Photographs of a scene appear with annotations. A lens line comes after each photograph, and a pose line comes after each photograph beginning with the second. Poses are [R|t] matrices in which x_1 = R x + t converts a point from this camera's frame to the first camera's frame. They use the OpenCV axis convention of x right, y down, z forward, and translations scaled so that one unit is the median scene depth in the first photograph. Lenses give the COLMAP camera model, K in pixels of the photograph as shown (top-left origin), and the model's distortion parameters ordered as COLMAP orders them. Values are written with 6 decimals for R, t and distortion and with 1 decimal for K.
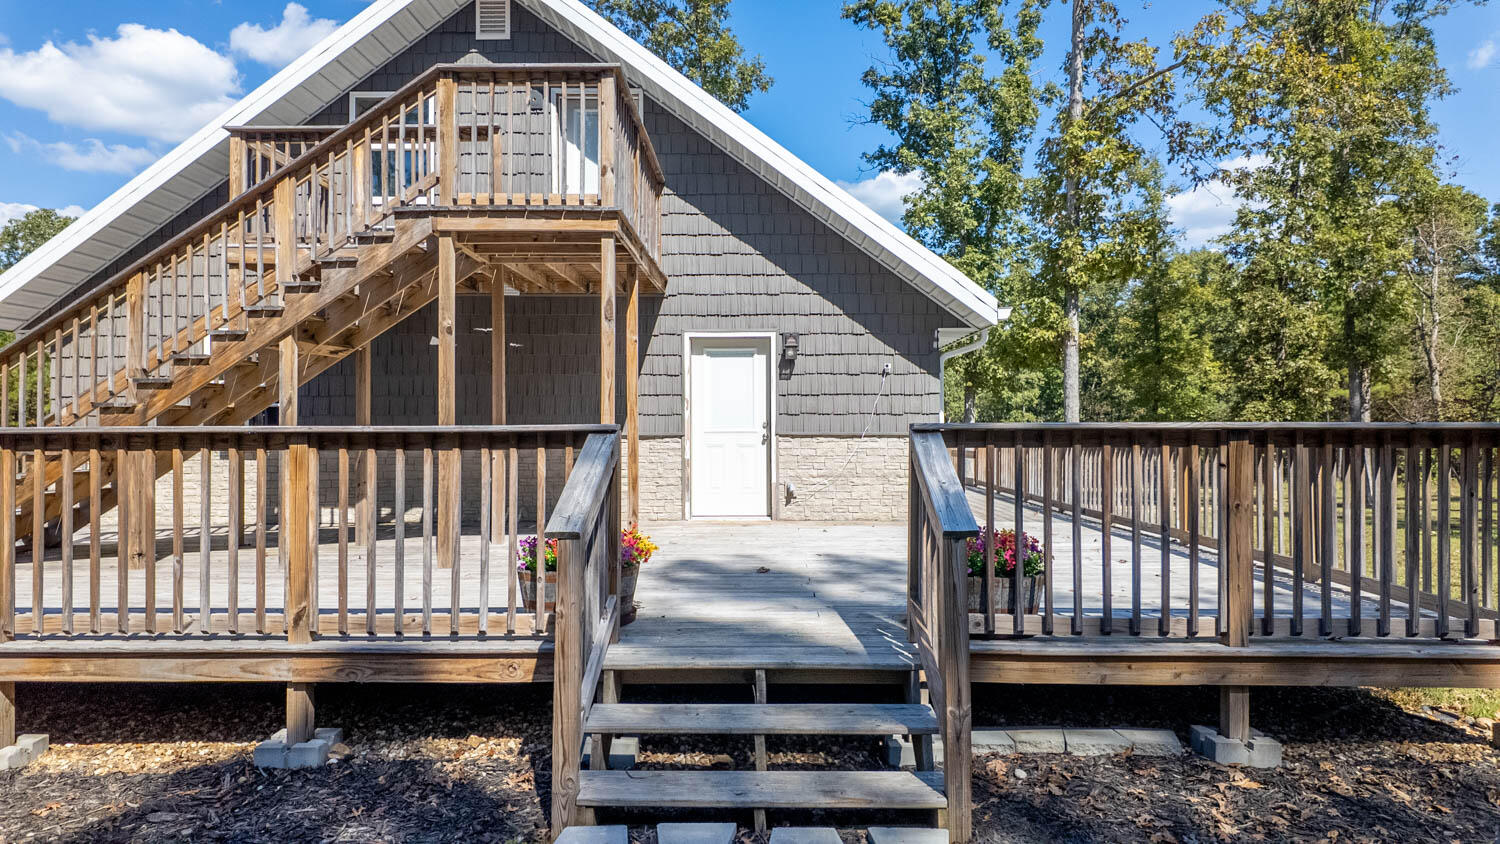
lens RADIAL K [[873.7, 0, 750.0], [0, 873.7, 422.0], [0, 0, 1]] dist [0.070064, -0.072162]
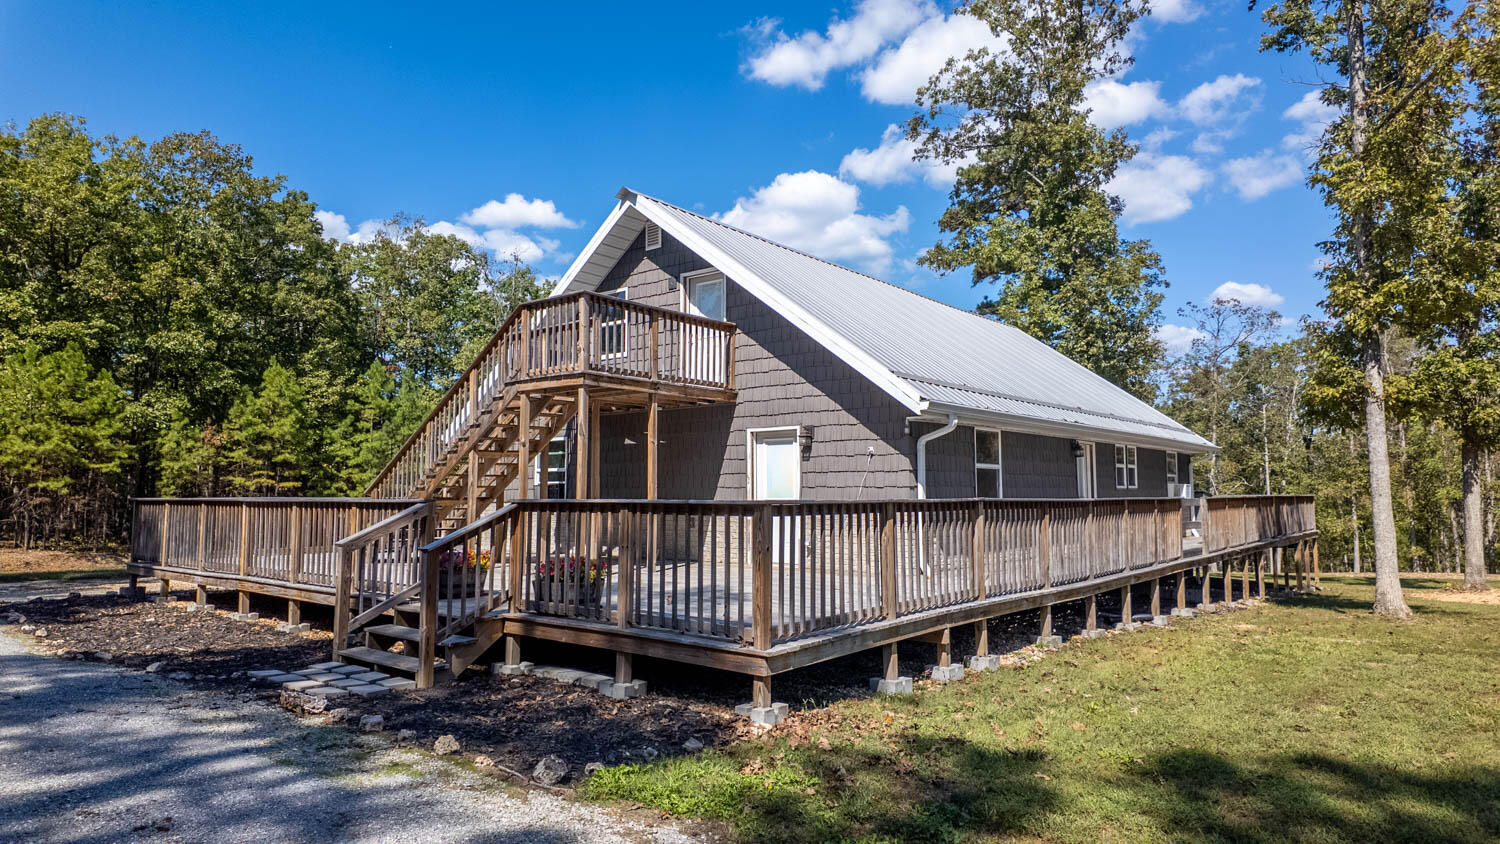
lens RADIAL K [[880.3, 0, 755.2], [0, 880.3, 419.2], [0, 0, 1]] dist [0.076022, -0.073170]
pose [[0.776390, -0.044710, -0.628665, 0.828195], [0.002570, 0.997697, -0.067782, -0.021009], [0.630248, 0.051010, 0.774716, -0.093519]]
